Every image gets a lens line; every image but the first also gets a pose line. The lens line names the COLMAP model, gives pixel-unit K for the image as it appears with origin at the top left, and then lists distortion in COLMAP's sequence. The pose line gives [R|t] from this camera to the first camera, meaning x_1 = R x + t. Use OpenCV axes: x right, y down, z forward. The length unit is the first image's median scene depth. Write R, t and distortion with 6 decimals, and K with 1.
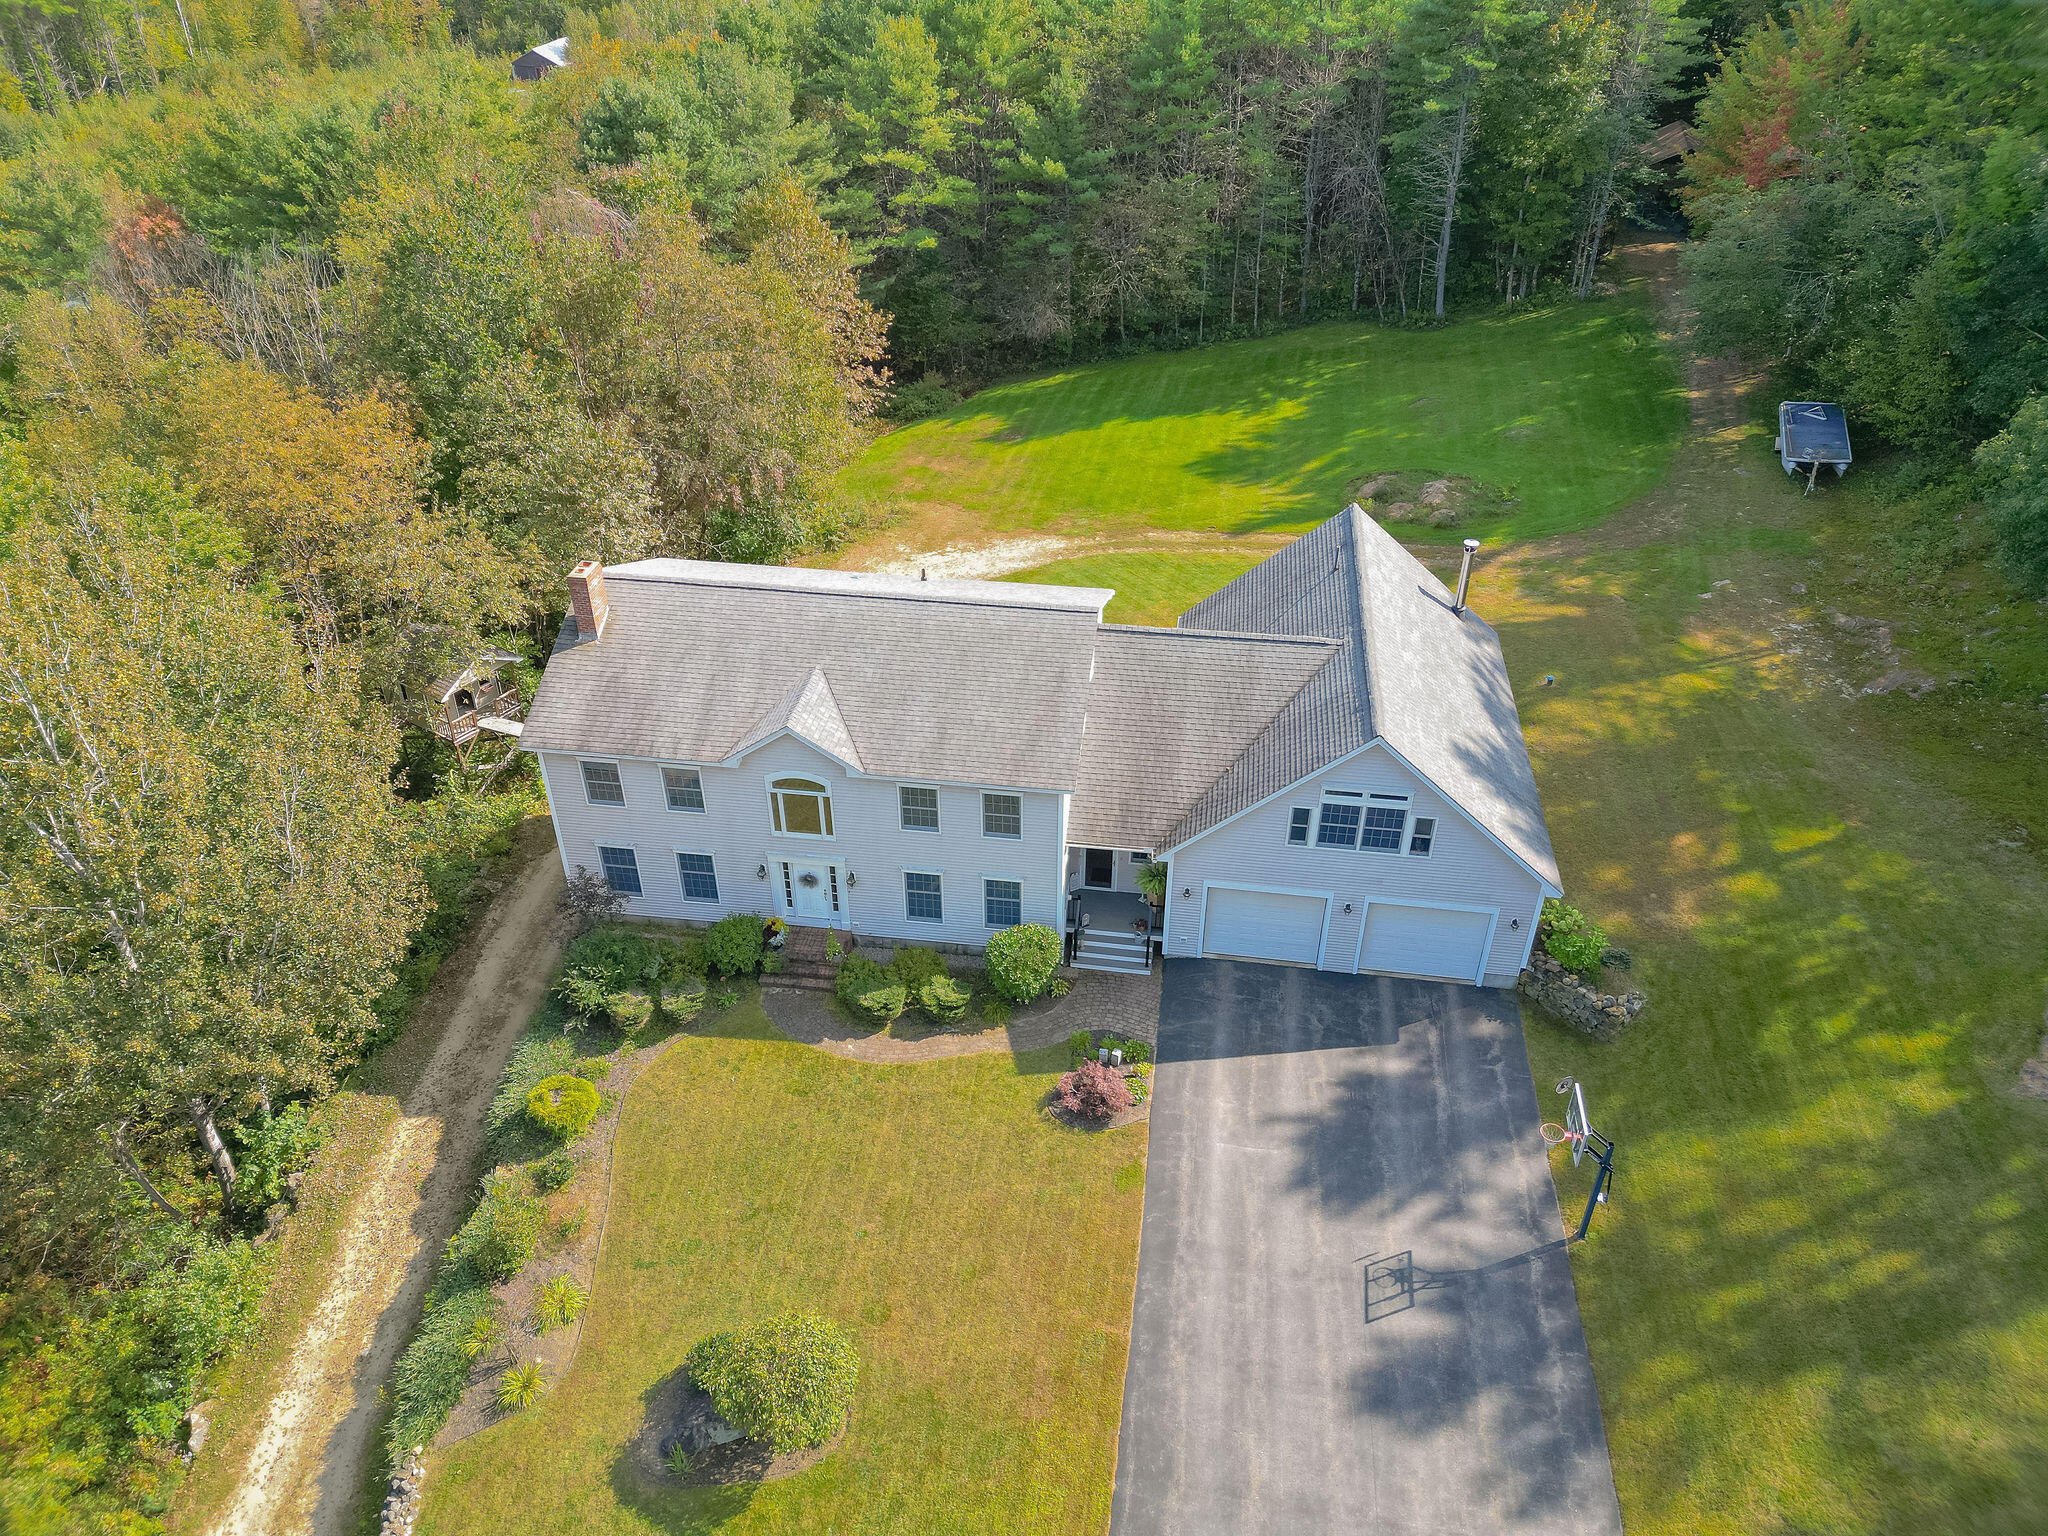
lens RADIAL K [[1468.2, 0, 1022.3], [0, 1468.2, 744.4], [0, 0, 1]] dist [0.076002, -0.080411]
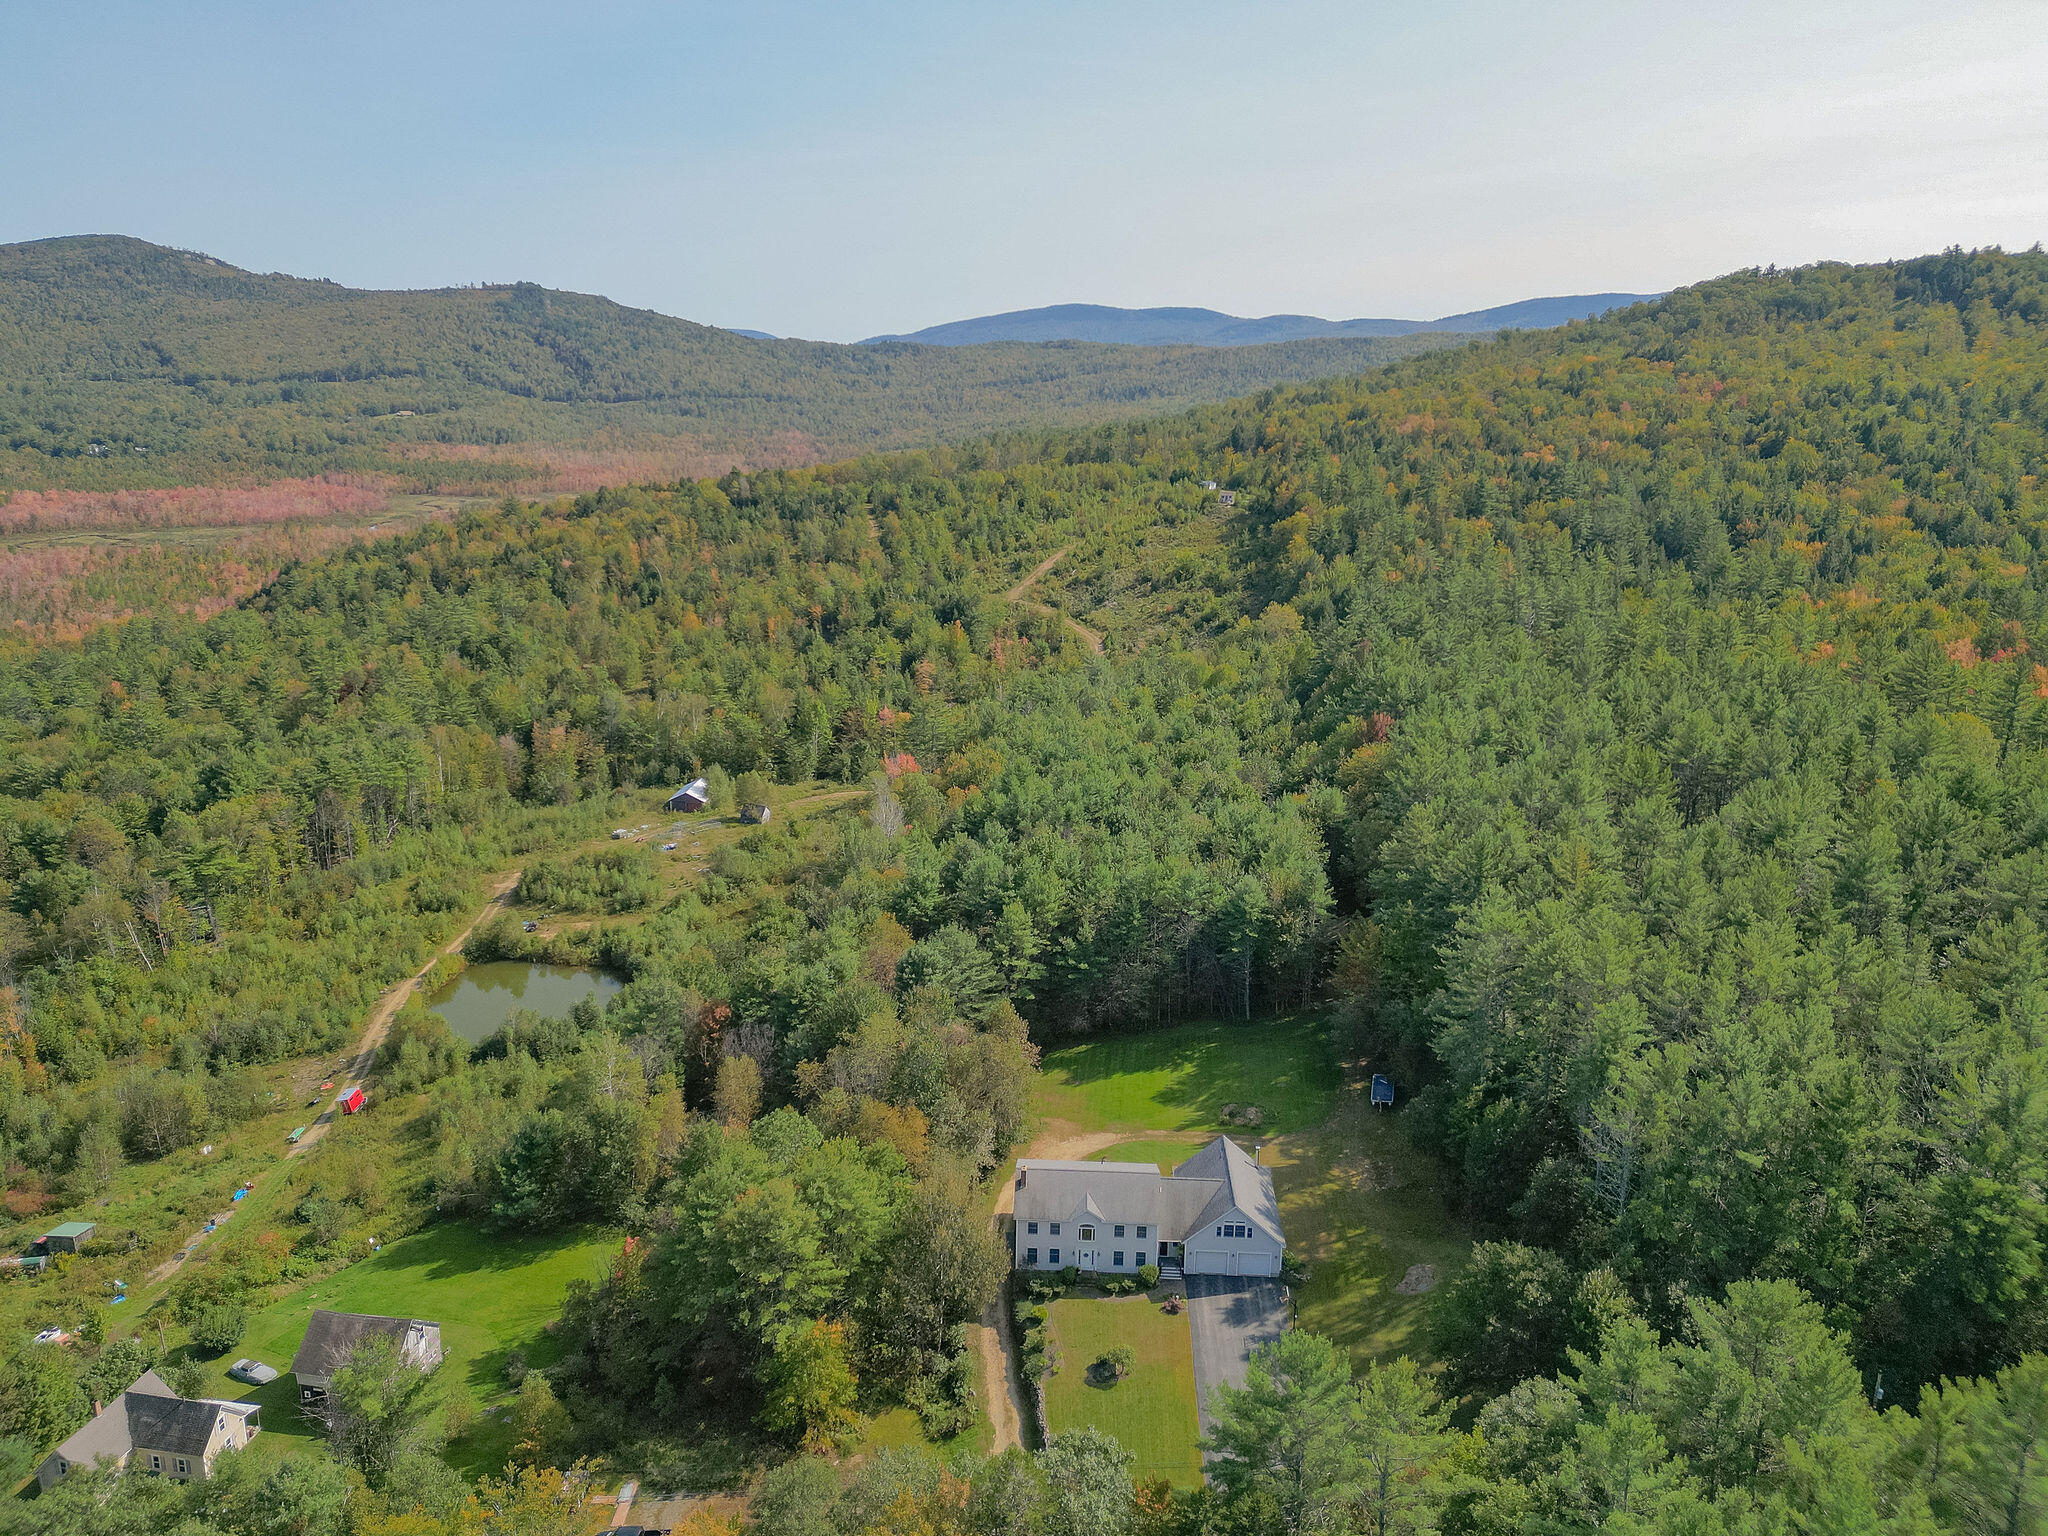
lens RADIAL K [[1468.2, 0, 1022.3], [0, 1468.2, 744.4], [0, 0, 1]] dist [0.076002, -0.080411]
pose [[0.995083, -0.012392, 0.098270, -0.638911], [0.043635, 0.945524, -0.322615, 0.071541], [-0.088918, 0.325317, 0.941415, -2.800237]]
